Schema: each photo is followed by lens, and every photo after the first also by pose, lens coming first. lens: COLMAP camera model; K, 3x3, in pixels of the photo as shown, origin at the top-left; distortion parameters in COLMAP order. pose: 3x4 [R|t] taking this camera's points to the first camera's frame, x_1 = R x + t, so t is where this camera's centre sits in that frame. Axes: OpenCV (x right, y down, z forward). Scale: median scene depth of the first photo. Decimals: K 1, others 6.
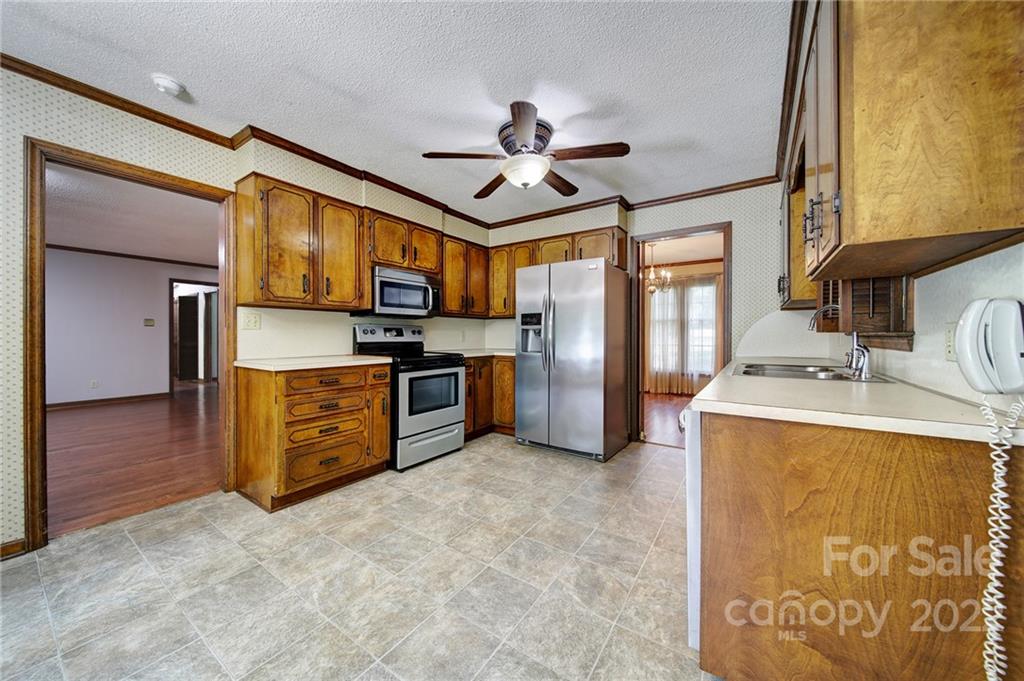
lens RADIAL K [[359.9, 0, 510.0], [0, 359.9, 336.5], [0, 0, 1]] dist [-0.000839, -0.000056]
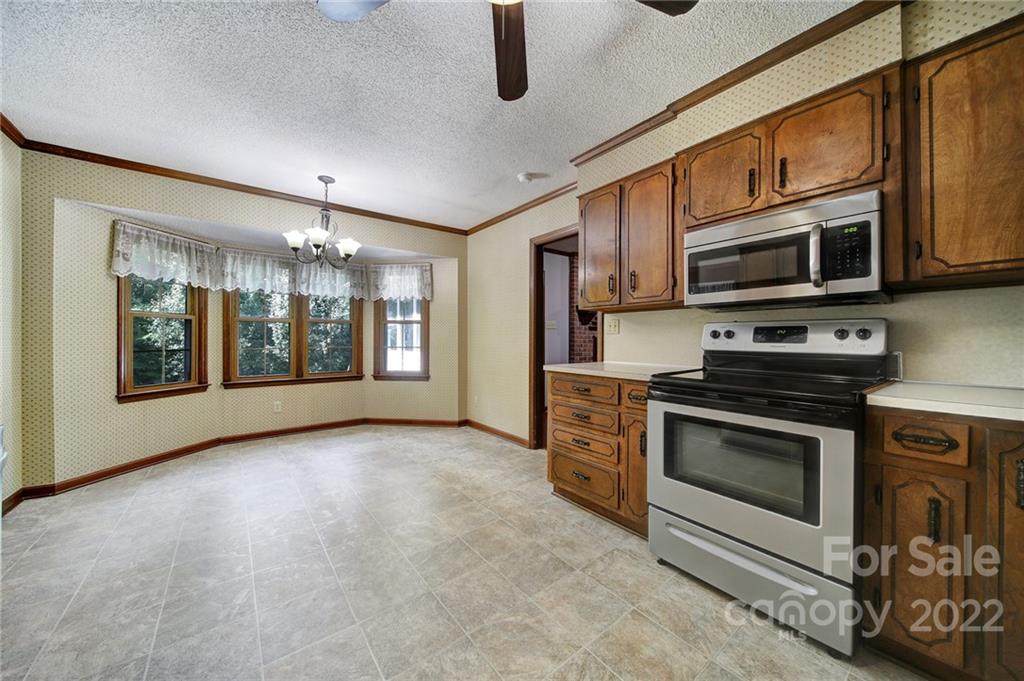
lens RADIAL K [[359.9, 0, 510.0], [0, 359.9, 336.5], [0, 0, 1]] dist [-0.000839, -0.000056]
pose [[-0.307924, -0.003828, -0.951403, 0.411593], [-0.004205, 0.999988, -0.002663, -0.007290], [0.951402, 0.003181, -0.307936, 1.062808]]
